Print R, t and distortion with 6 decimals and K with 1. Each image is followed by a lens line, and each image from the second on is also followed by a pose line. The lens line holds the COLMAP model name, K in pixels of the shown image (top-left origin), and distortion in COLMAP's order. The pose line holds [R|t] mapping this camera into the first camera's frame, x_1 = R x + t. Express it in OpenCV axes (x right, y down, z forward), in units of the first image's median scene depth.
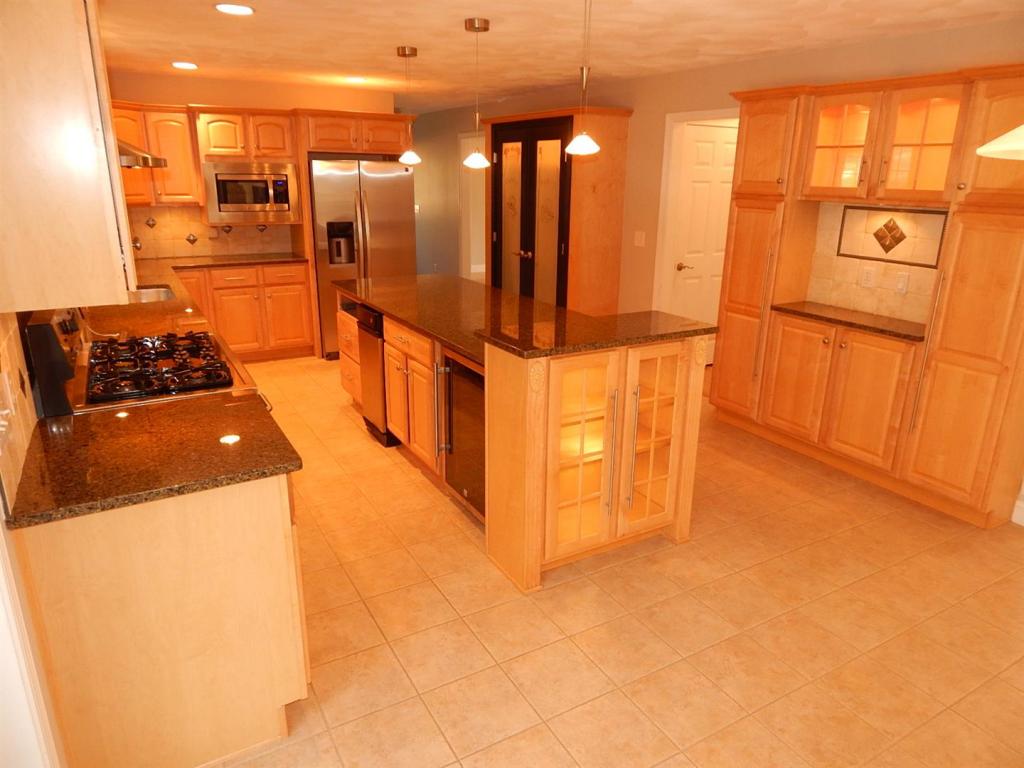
lens RADIAL K [[676.1, 0, 513.3], [0, 676.1, 379.1], [0, 0, 1]] dist [0.006702, -0.005390]
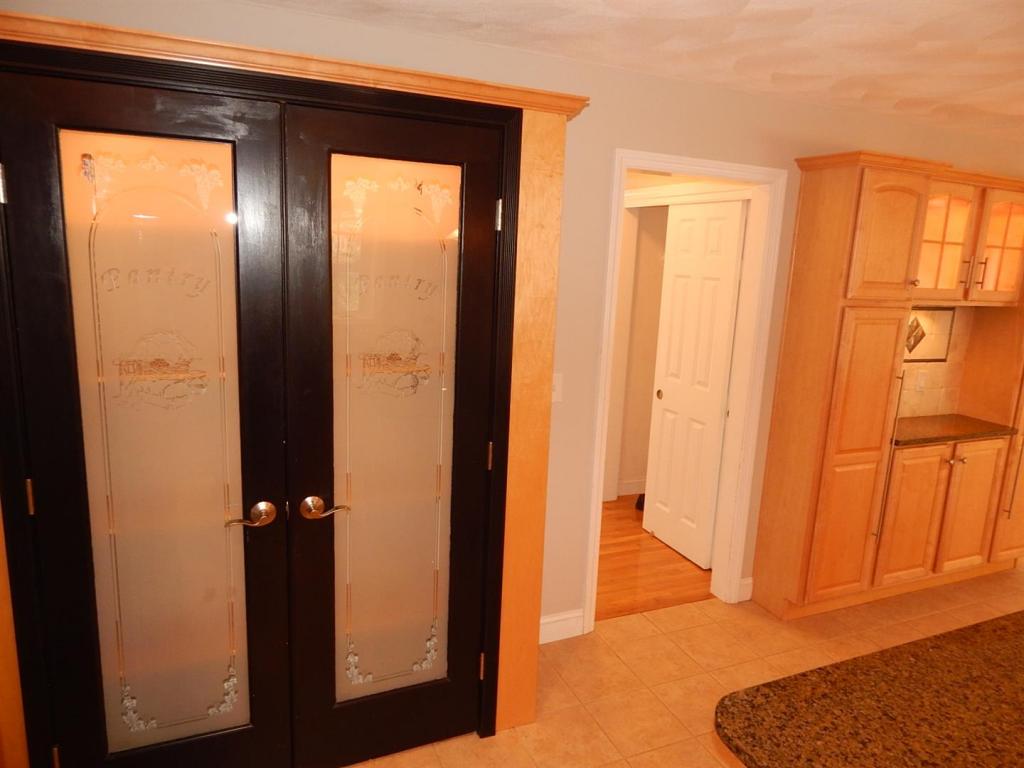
lens RADIAL K [[676.1, 0, 513.3], [0, 676.1, 379.1], [0, 0, 1]] dist [0.006702, -0.005390]
pose [[0.117124, -0.192481, 0.974286, -0.429377], [0.252647, 0.954537, 0.158207, -0.434770], [-0.960443, 0.227620, 0.160429, 1.371735]]
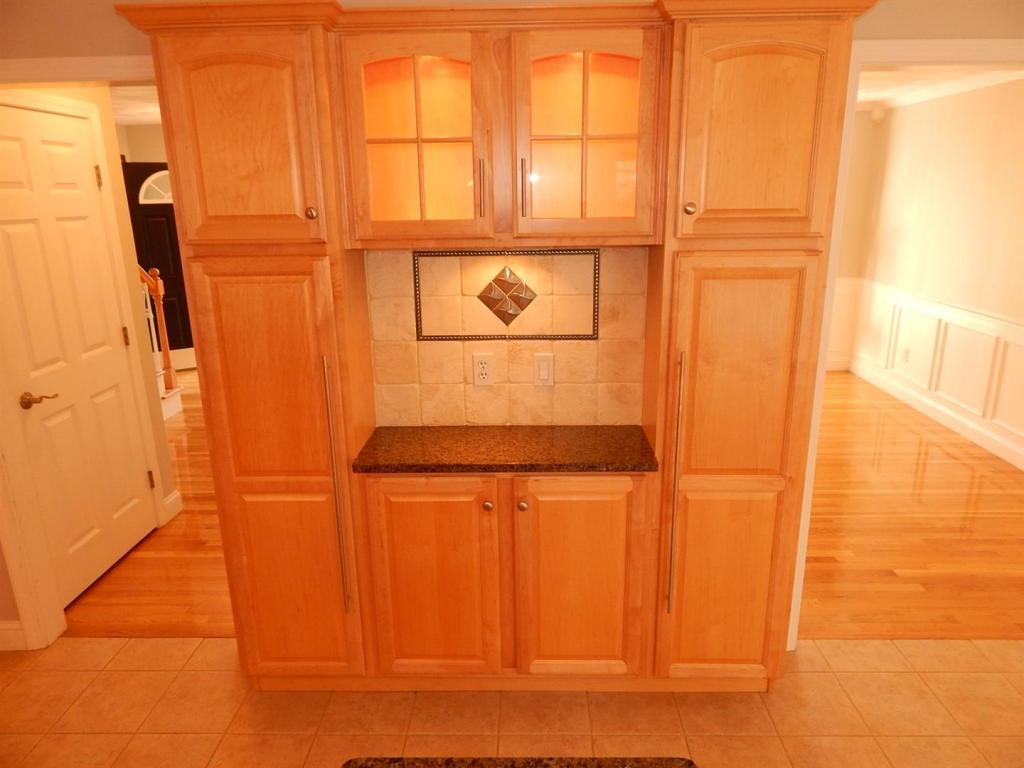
lens RADIAL K [[676.1, 0, 513.3], [0, 676.1, 379.1], [0, 0, 1]] dist [0.006702, -0.005390]
pose [[0.523883, -0.248994, 0.814585, 0.063682], [0.275203, 0.954511, 0.114773, -0.205489], [-0.806108, 0.164048, 0.568576, 0.663951]]
